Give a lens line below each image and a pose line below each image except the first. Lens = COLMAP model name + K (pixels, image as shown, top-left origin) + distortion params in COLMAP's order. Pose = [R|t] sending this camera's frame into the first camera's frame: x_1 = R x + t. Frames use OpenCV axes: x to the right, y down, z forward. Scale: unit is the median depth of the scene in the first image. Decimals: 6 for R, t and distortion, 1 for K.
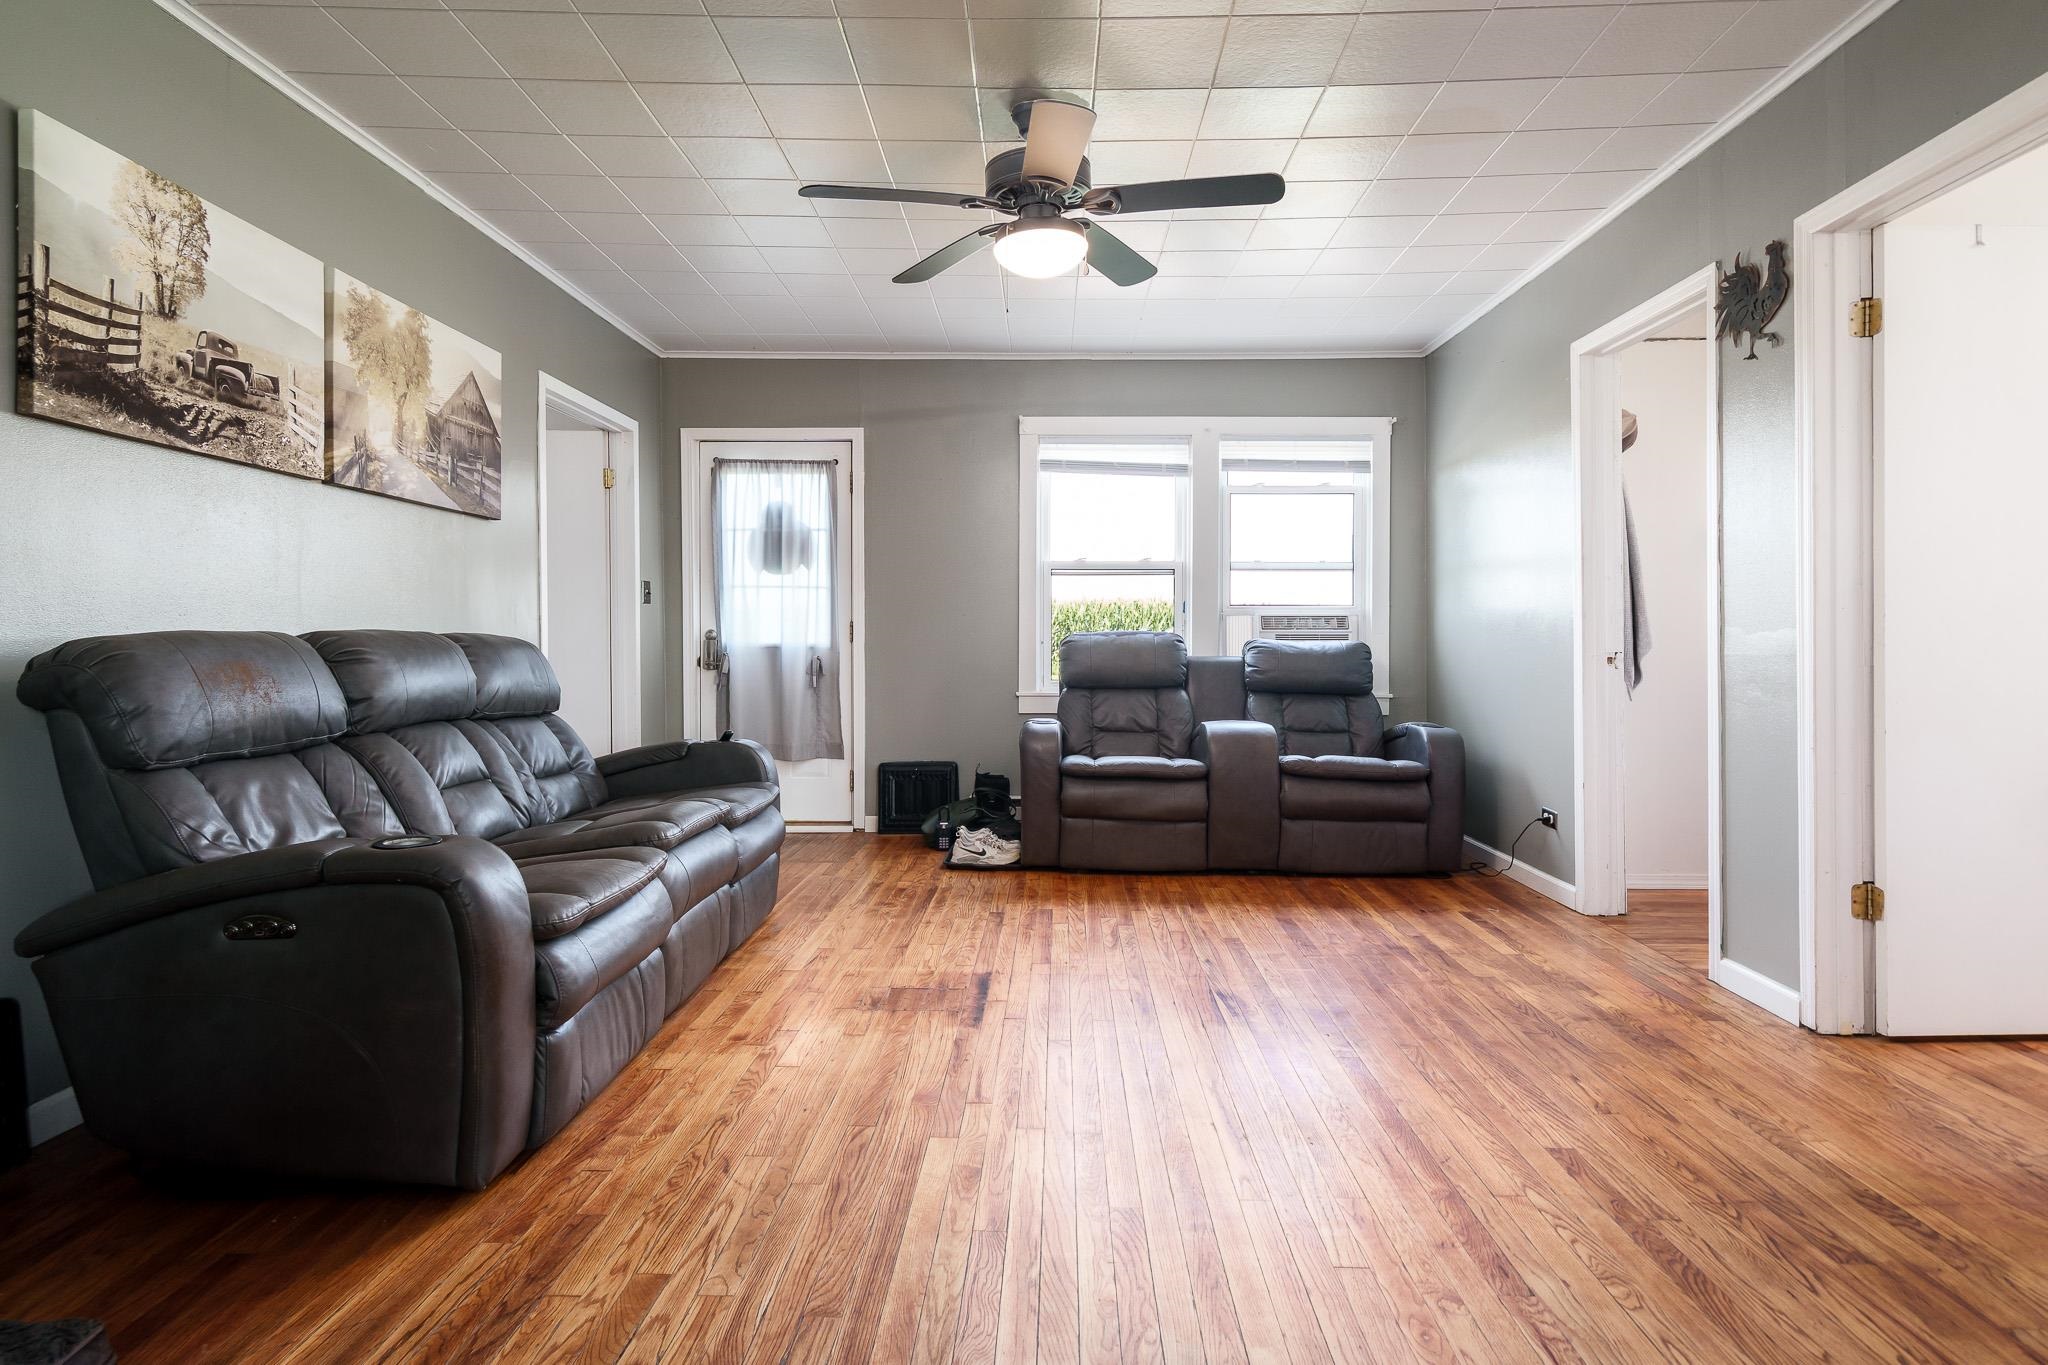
lens RADIAL K [[1105.6, 0, 1026.4], [0, 1105.6, 664.9], [0, 0, 1]] dist [-0.003827, 0.000274]
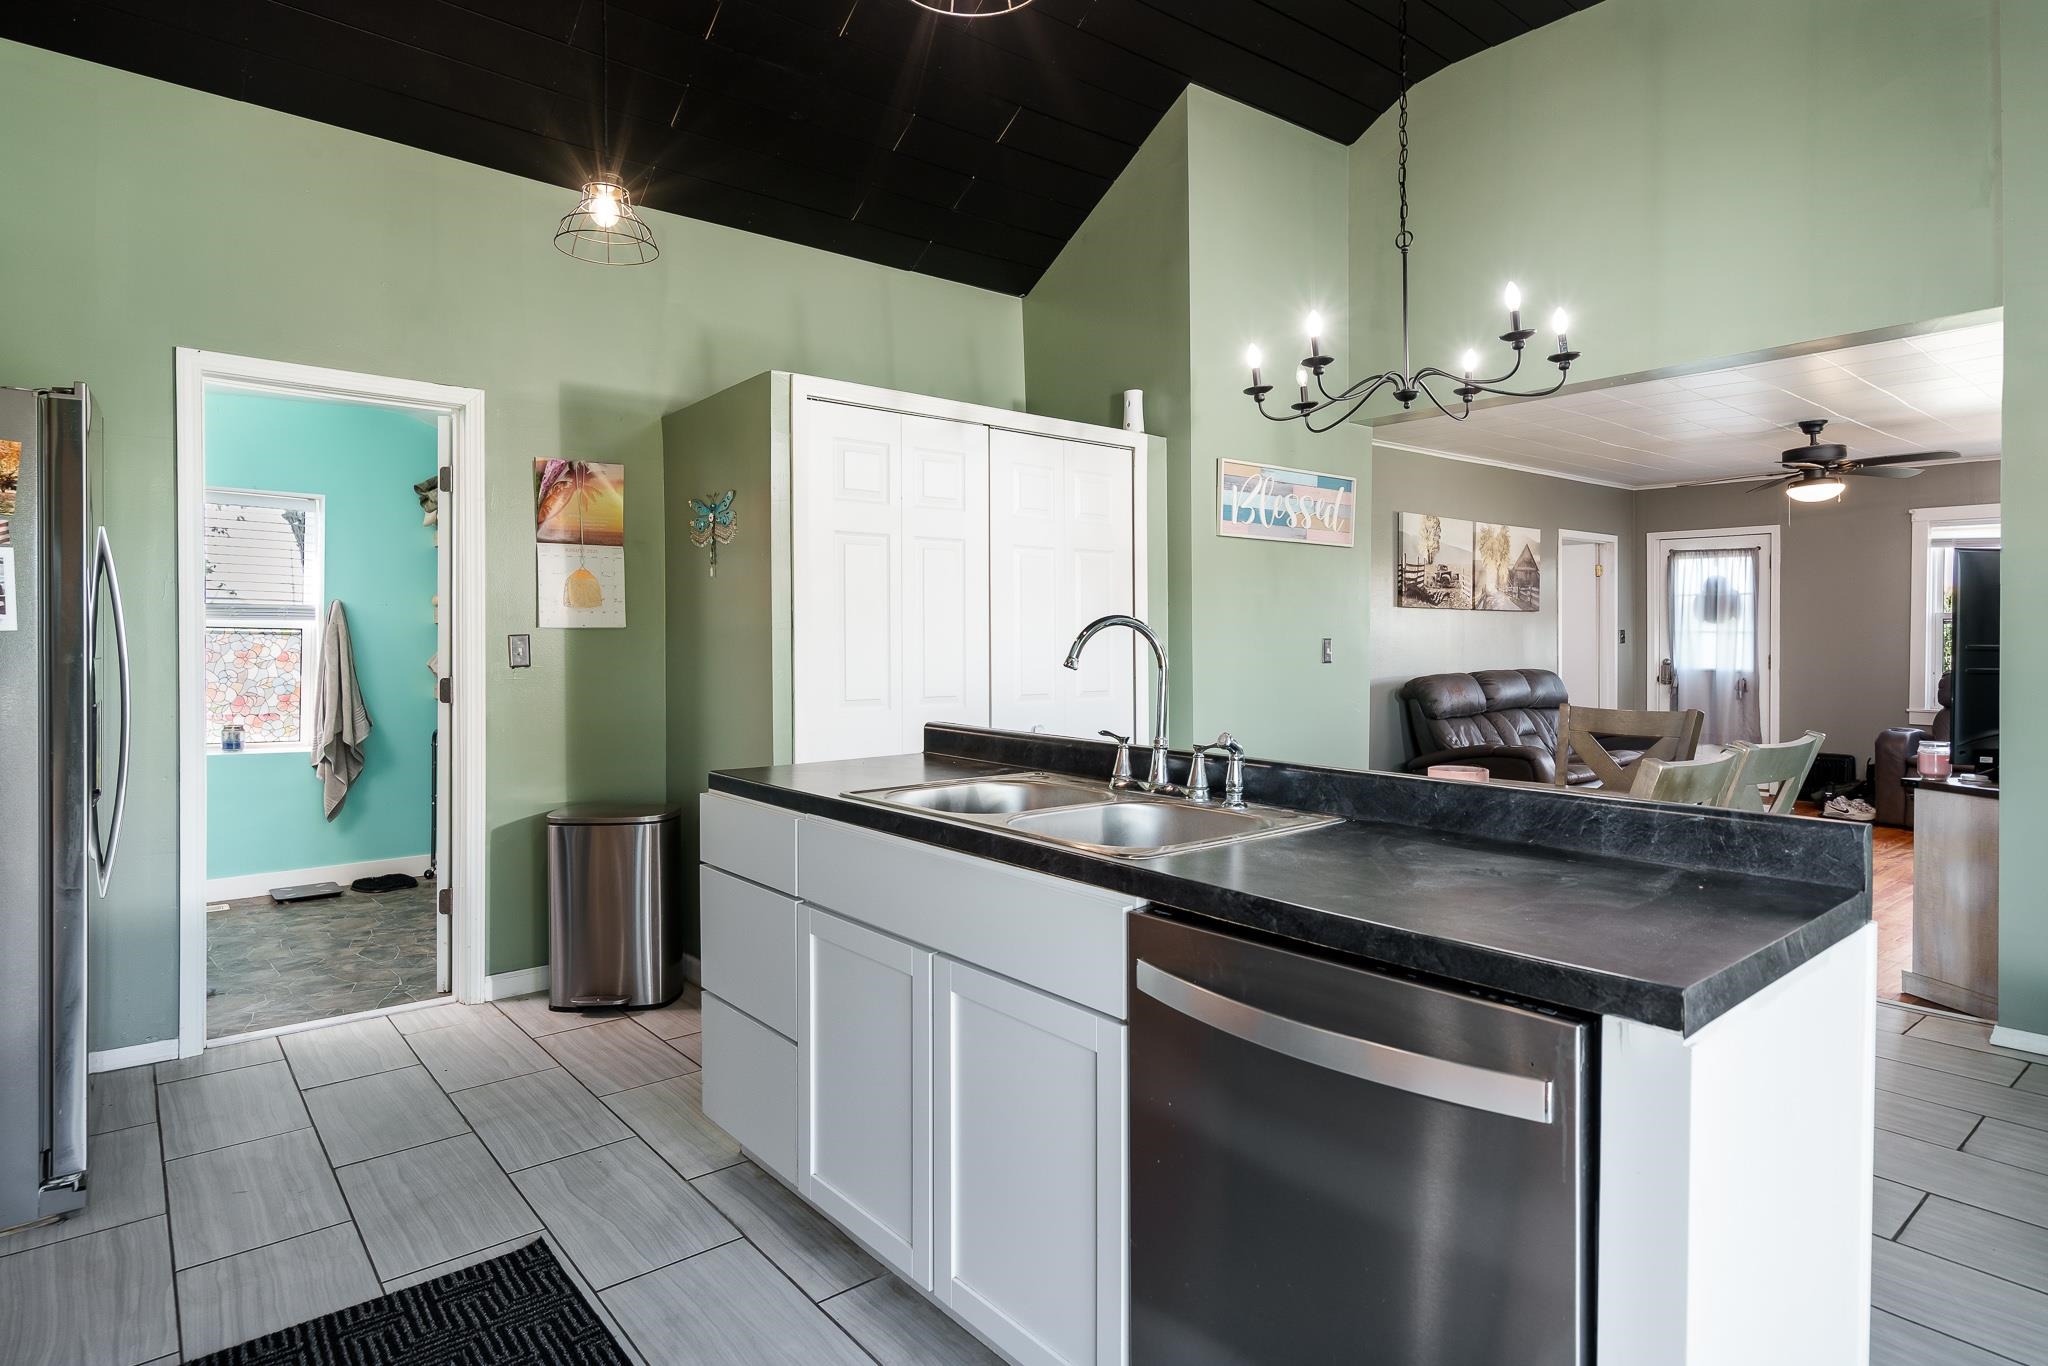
lens RADIAL K [[1105.6, 0, 1021.8], [0, 1105.6, 627.4], [0, 0, 1]] dist [-0.003827, 0.000274]
pose [[0.653558, 0.000278, -0.756876, 0.515690], [-0.017632, 0.999734, -0.014857, -0.061596], [0.756671, 0.023055, 0.653389, -1.227555]]
